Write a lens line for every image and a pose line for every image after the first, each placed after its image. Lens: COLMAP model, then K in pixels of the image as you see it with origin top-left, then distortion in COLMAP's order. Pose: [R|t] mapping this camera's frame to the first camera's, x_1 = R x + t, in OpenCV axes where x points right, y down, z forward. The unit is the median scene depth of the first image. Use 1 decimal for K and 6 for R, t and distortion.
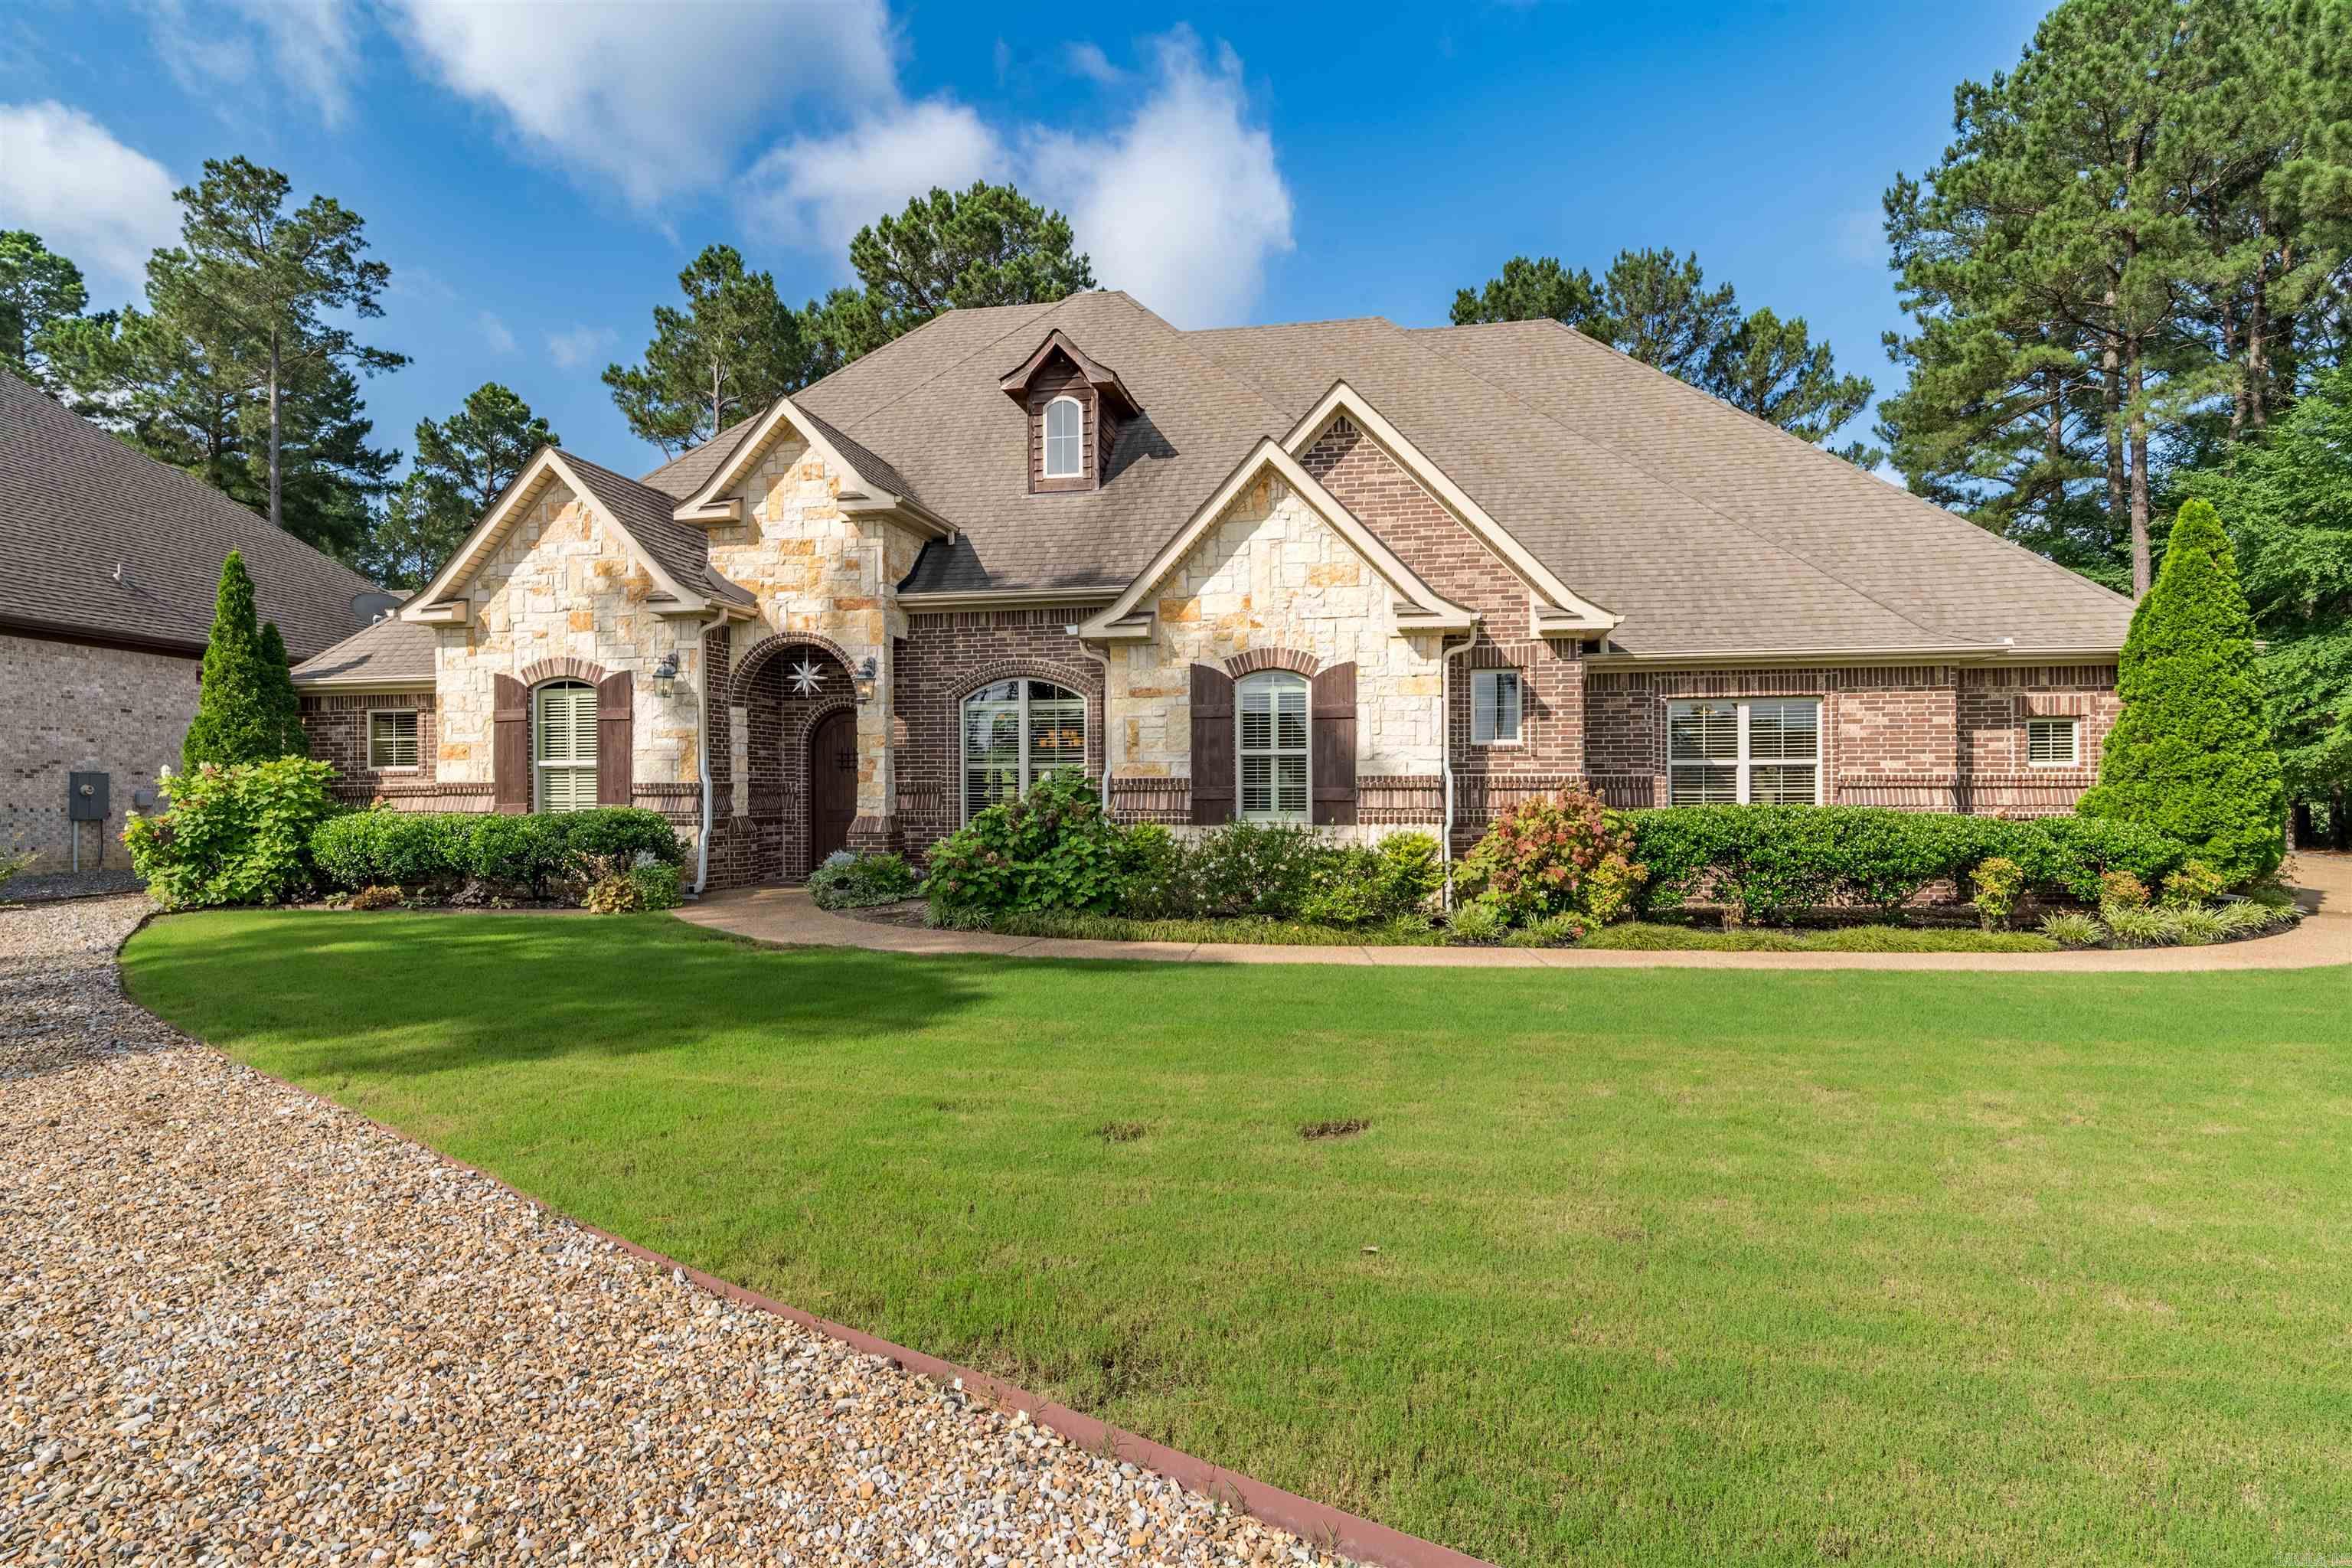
lens RADIAL K [[1289.5, 0, 1176.1], [0, 1289.5, 785.1], [0, 0, 1]] dist [-0.003316, -0.000063]
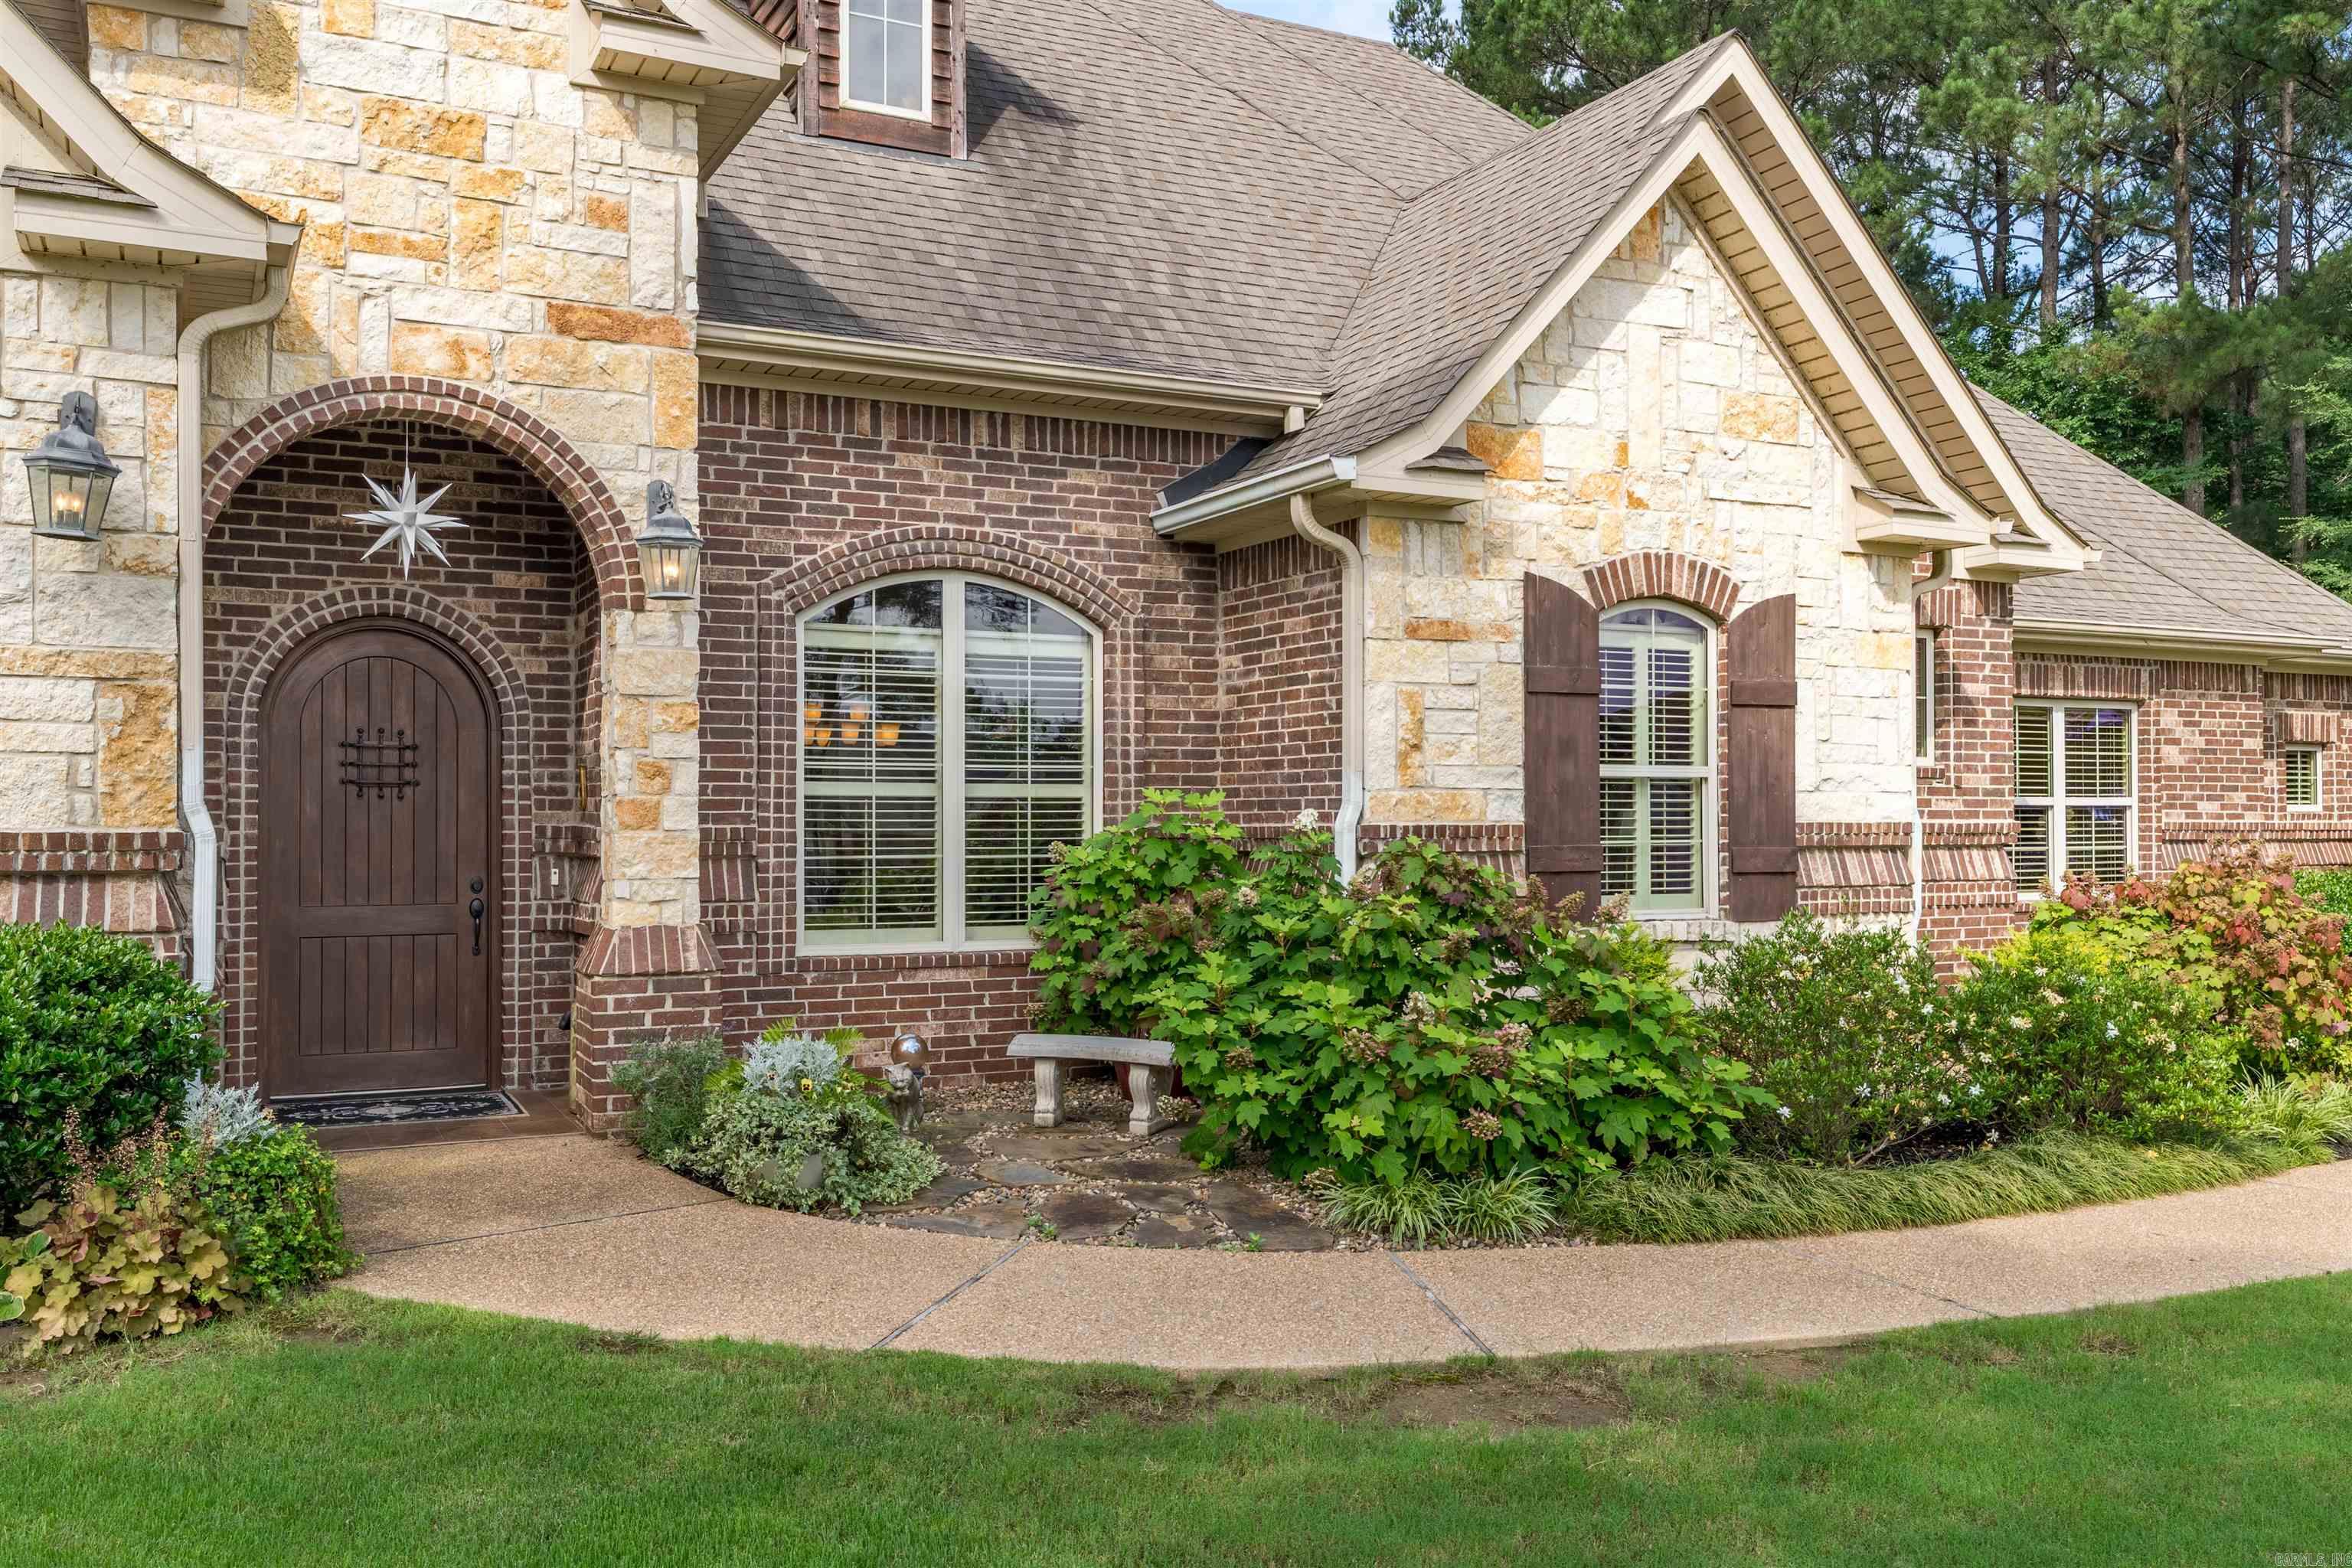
lens RADIAL K [[1958.5, 0, 1176.2], [0, 1958.5, 789.2], [0, 0, 1]] dist [0.010388, -0.001170]
pose [[0.782532, 0.013470, 0.622465, -0.504967], [-0.006219, 0.999885, -0.013819, -0.007783], [-0.622579, 0.006942, 0.782526, 0.530253]]
